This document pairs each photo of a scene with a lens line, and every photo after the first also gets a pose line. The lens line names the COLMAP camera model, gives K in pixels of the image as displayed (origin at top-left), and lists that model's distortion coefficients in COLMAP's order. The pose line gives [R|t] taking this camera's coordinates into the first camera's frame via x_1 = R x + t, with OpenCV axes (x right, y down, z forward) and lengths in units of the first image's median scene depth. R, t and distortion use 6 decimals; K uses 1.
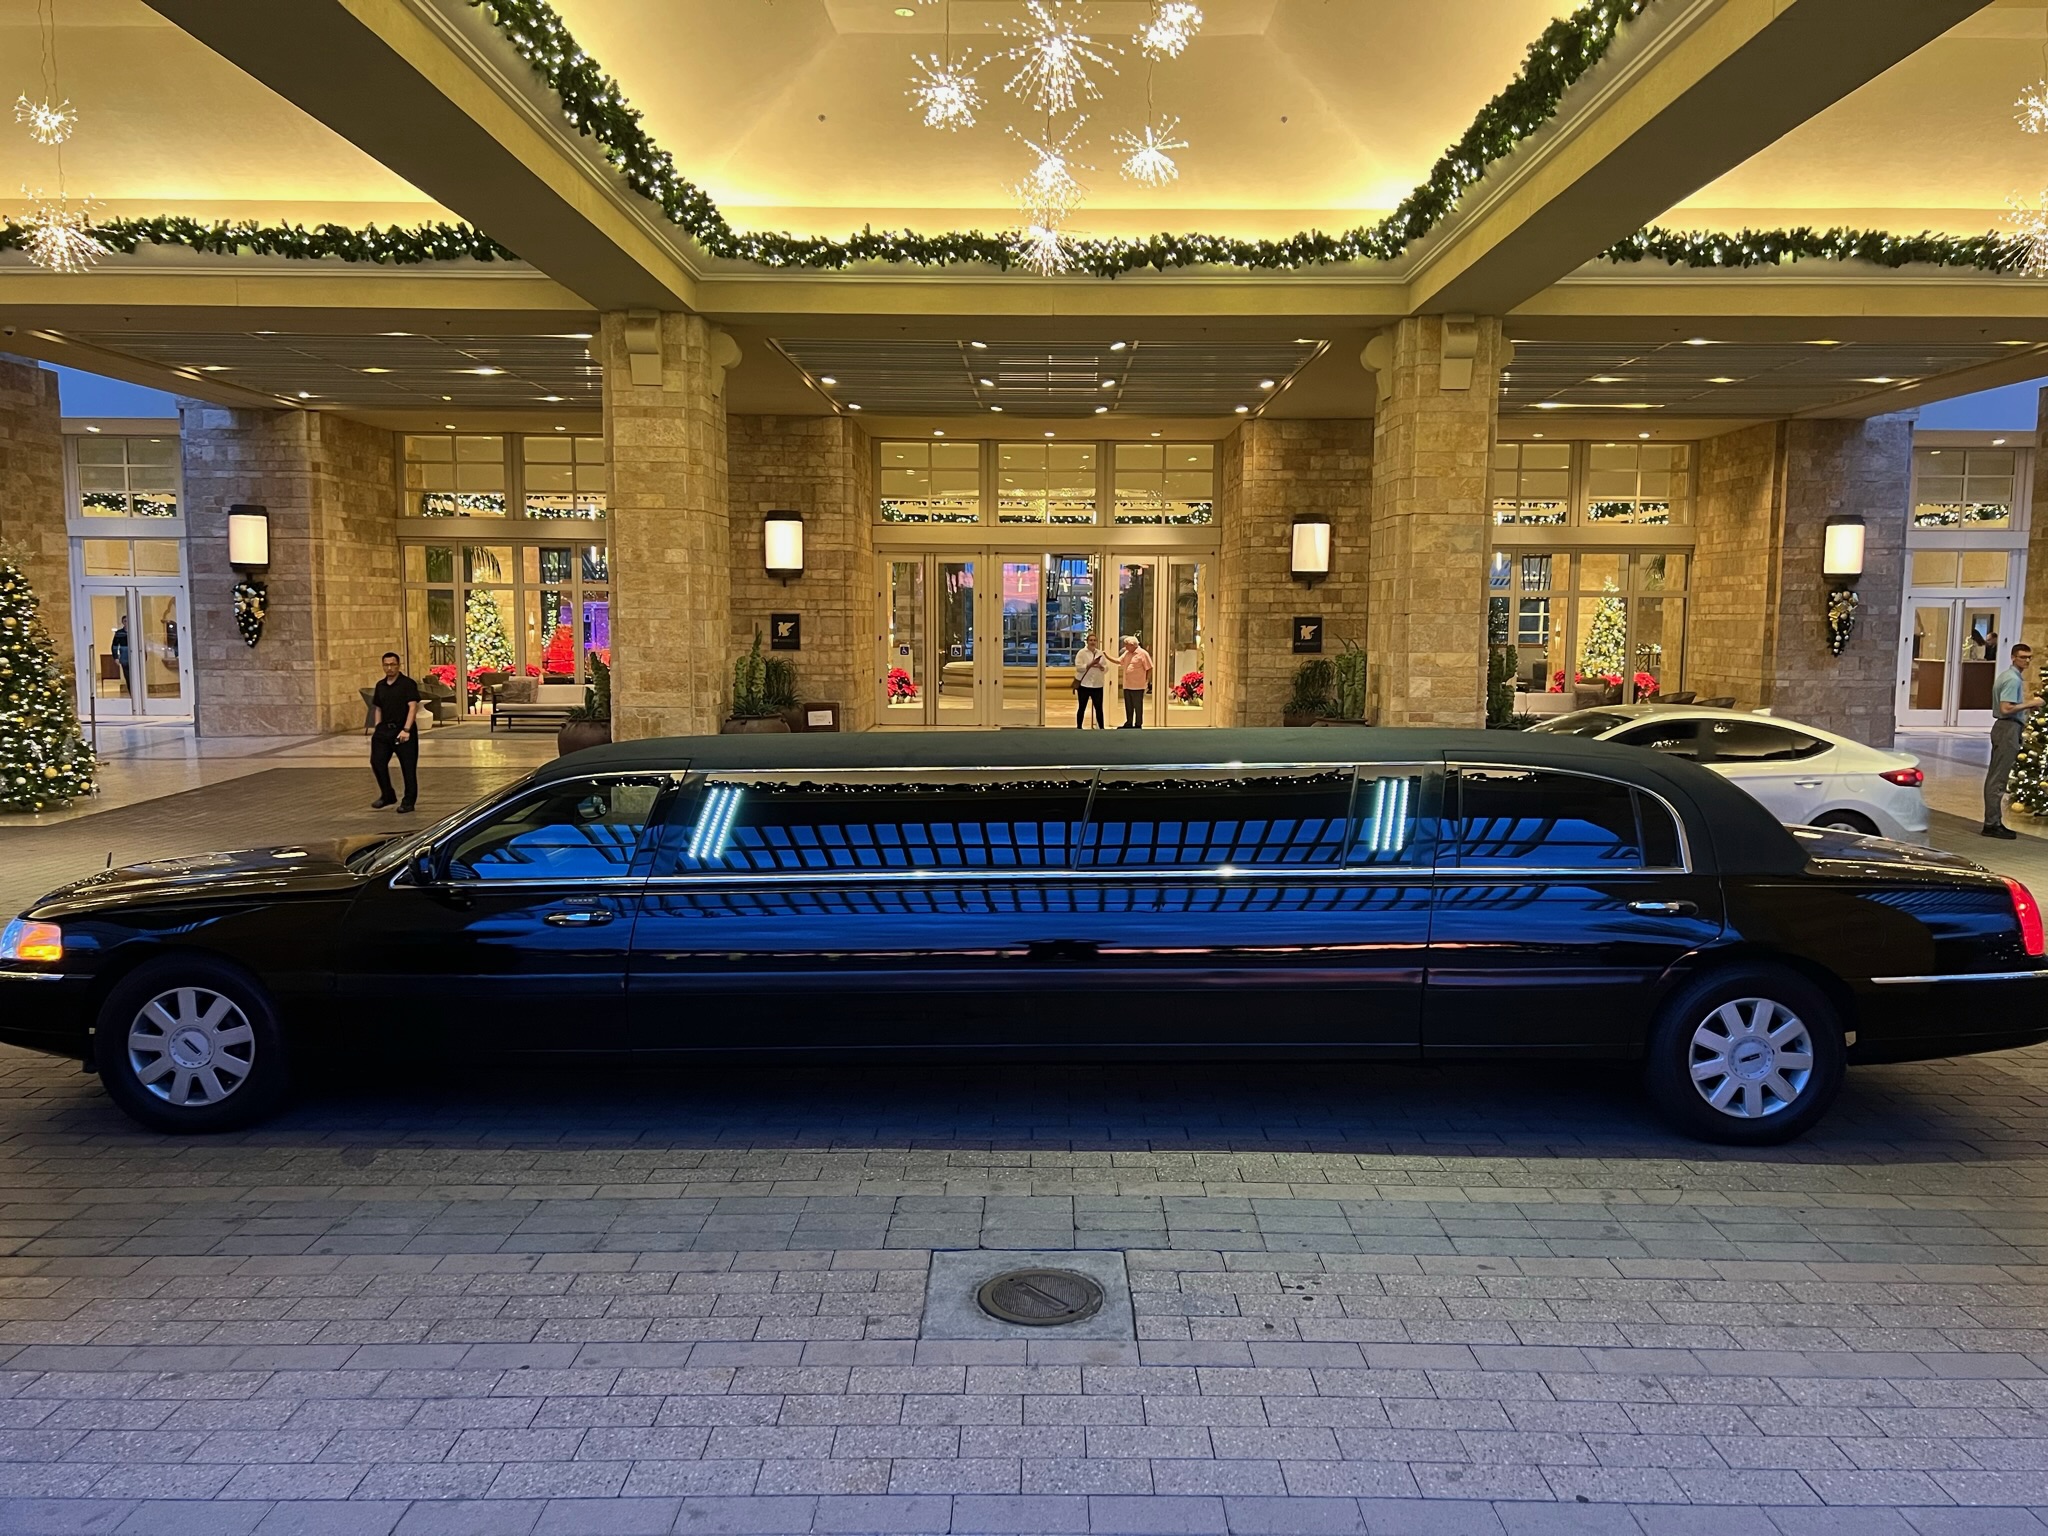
lens RADIAL K [[1516.1, 0, 1024.0], [0, 1516.1, 768.0], [0, 0, 1]] dist [0.035221, -0.044503]
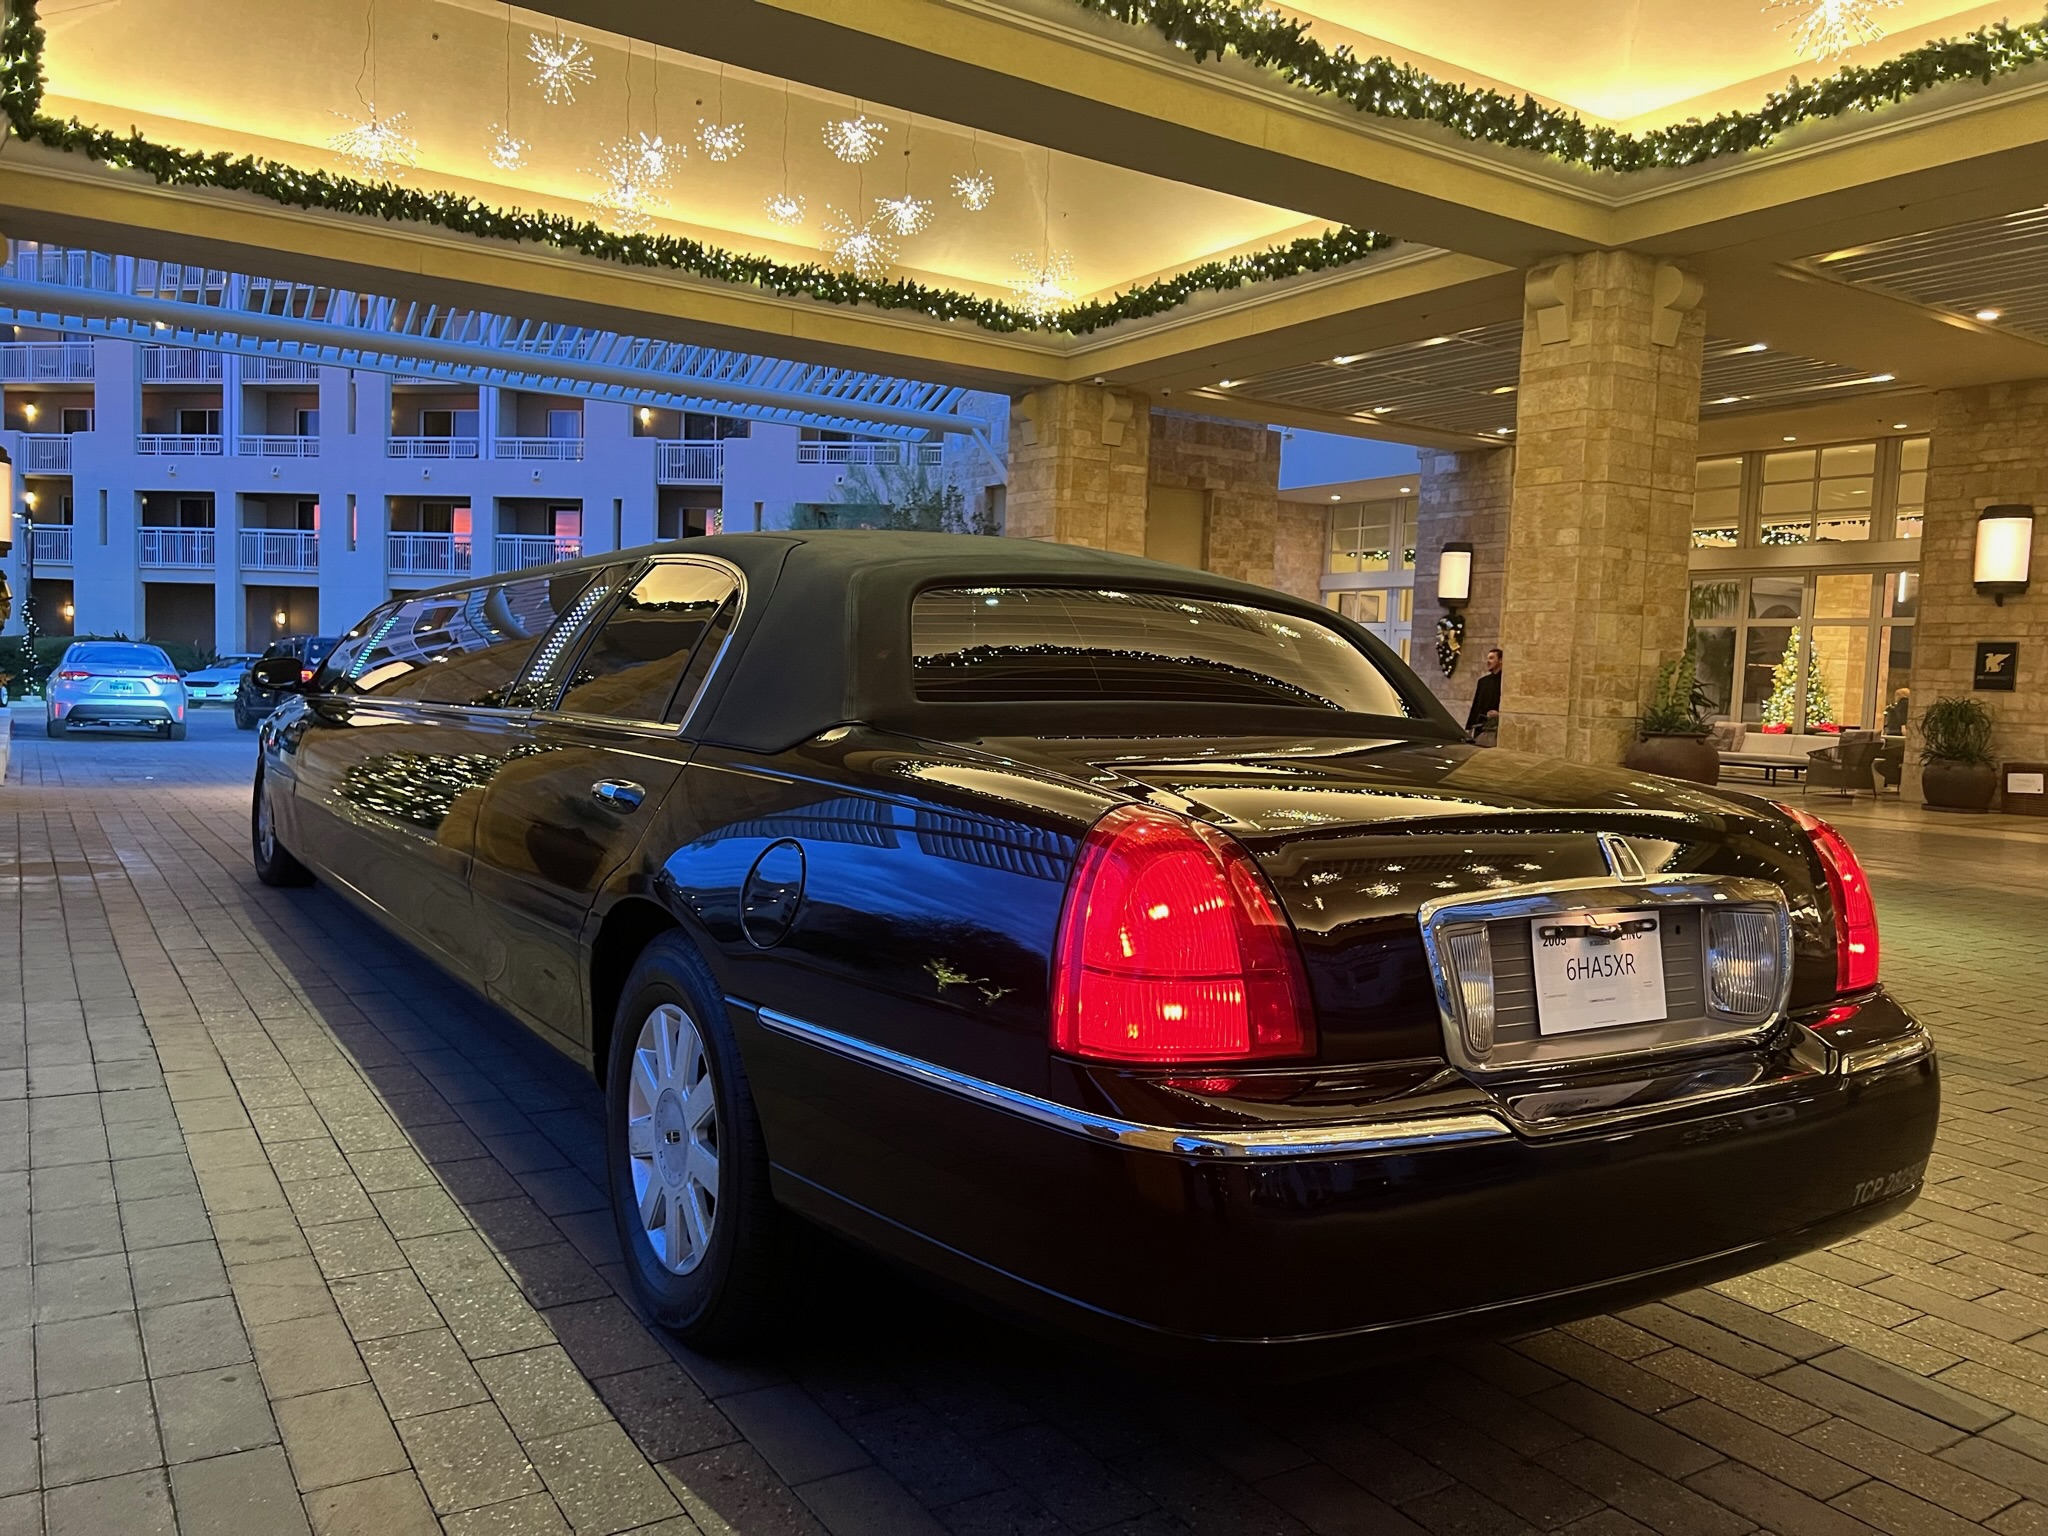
lens RADIAL K [[1516.1, 0, 1024.0], [0, 1516.1, 768.0], [0, 0, 1]] dist [0.035221, -0.044503]
pose [[0.555402, 0.064885, -0.829047, 0.243390], [-0.114547, 0.993417, 0.001012, 0.017591], [0.823655, 0.094403, 0.559178, 0.218522]]
